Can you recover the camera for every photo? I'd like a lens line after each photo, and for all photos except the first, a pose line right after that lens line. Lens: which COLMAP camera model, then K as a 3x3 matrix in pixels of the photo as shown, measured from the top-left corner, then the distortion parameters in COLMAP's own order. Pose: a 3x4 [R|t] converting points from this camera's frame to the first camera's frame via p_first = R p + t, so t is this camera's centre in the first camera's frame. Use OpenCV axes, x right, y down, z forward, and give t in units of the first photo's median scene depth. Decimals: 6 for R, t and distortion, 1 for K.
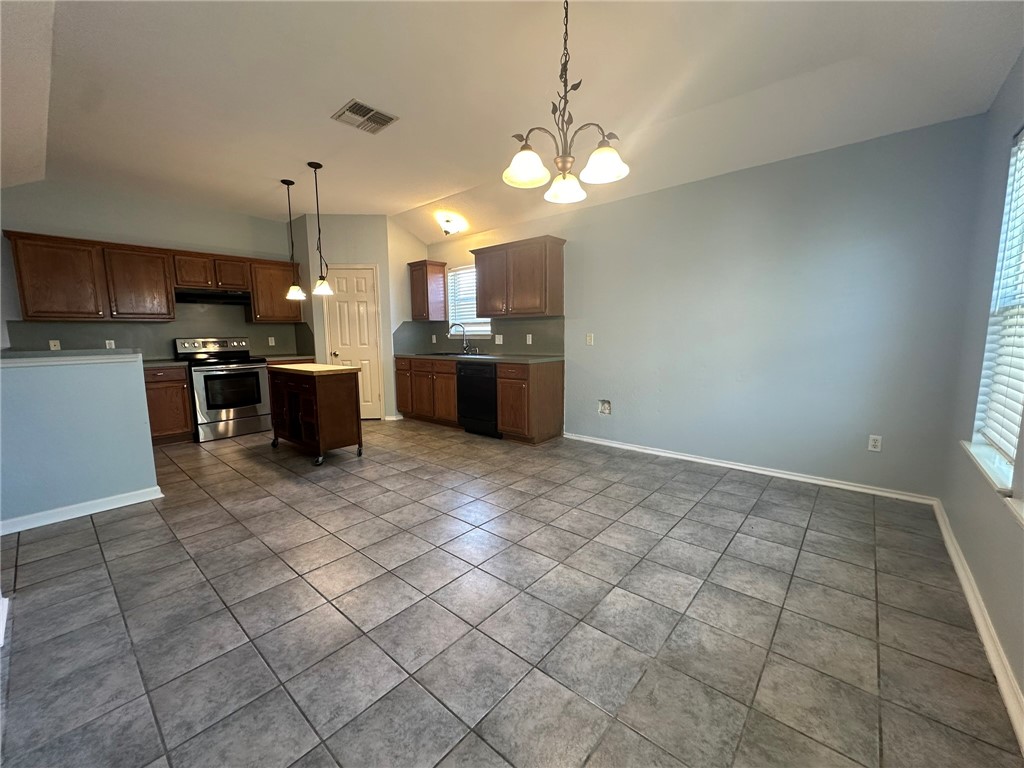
lens RADIAL K [[409.9, 0, 512.0], [0, 409.9, 384.0], [0, 0, 1]] dist [-0.002539, 0.000241]
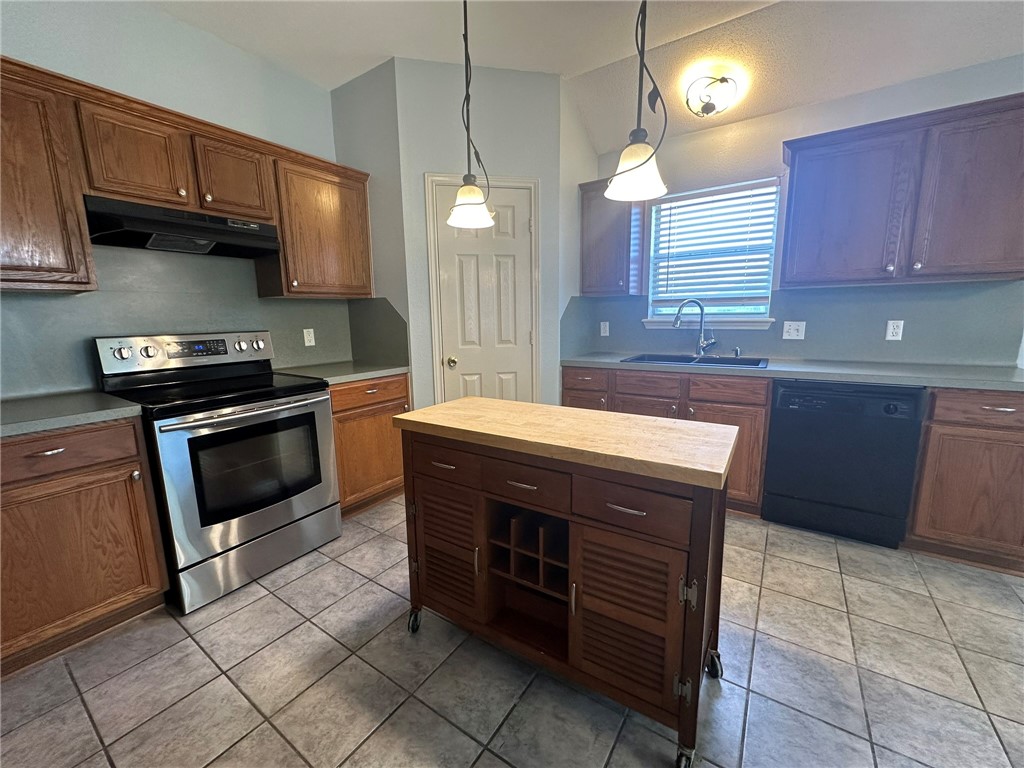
lens RADIAL K [[409.9, 0, 512.0], [0, 409.9, 384.0], [0, 0, 1]] dist [-0.002539, 0.000241]
pose [[0.992343, -0.025744, 0.120799, -0.536412], [0.021035, 0.998974, 0.040104, -0.083240], [-0.121708, -0.037256, 0.991867, 0.636080]]
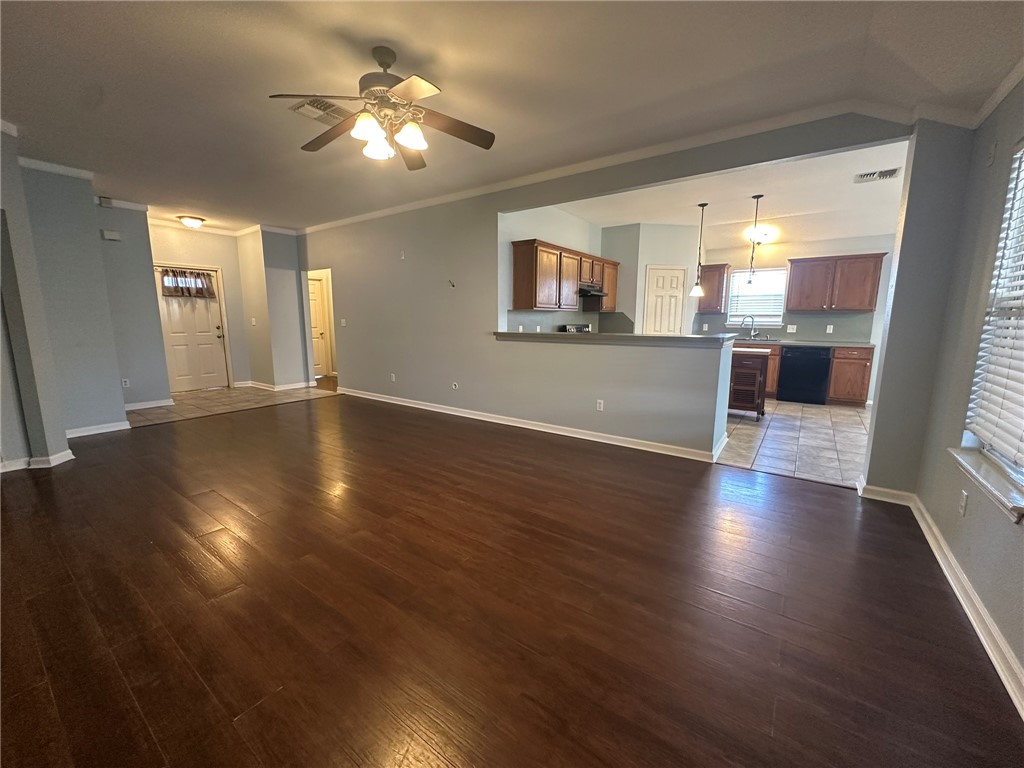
lens RADIAL K [[409.9, 0, 512.0], [0, 409.9, 384.0], [0, 0, 1]] dist [-0.002539, 0.000241]
pose [[0.996254, -0.000379, 0.086472, -1.210902], [-0.002527, 0.999436, 0.033497, 0.027257], [-0.086436, -0.033590, 0.995691, -0.239524]]
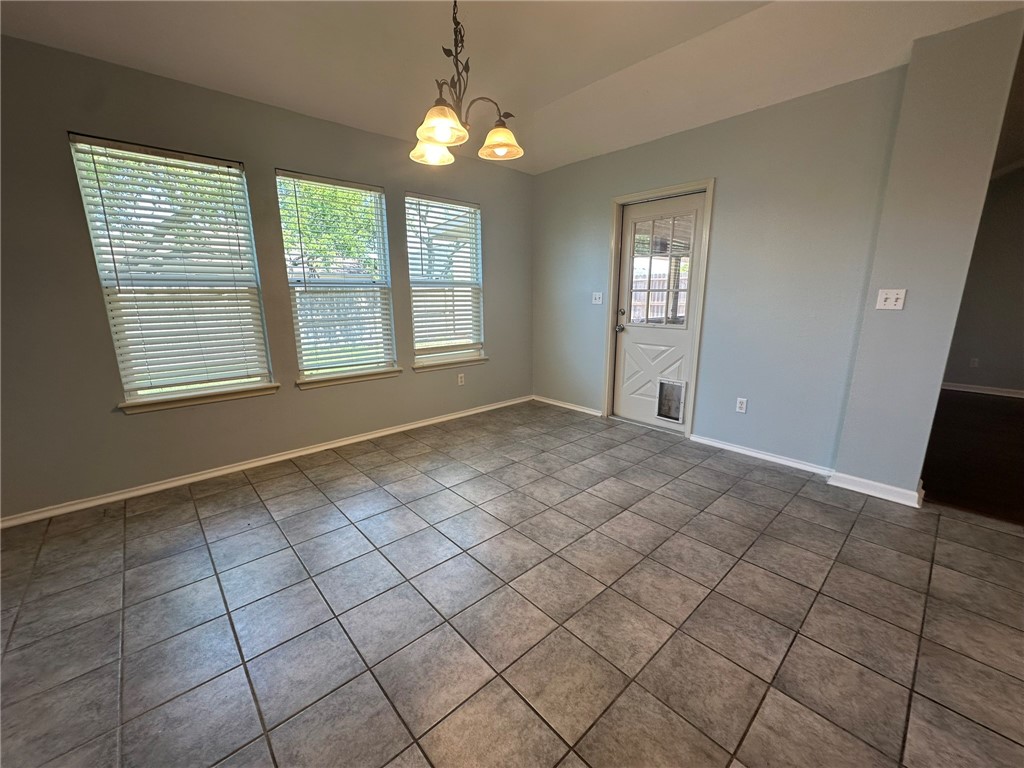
lens RADIAL K [[409.9, 0, 512.0], [0, 409.9, 384.0], [0, 0, 1]] dist [-0.002539, 0.000241]
pose [[-0.992641, -0.010520, 0.120633, -0.055494], [0.030715, 0.941765, 0.334866, -0.129702], [-0.117131, 0.336107, -0.934512, 0.952486]]
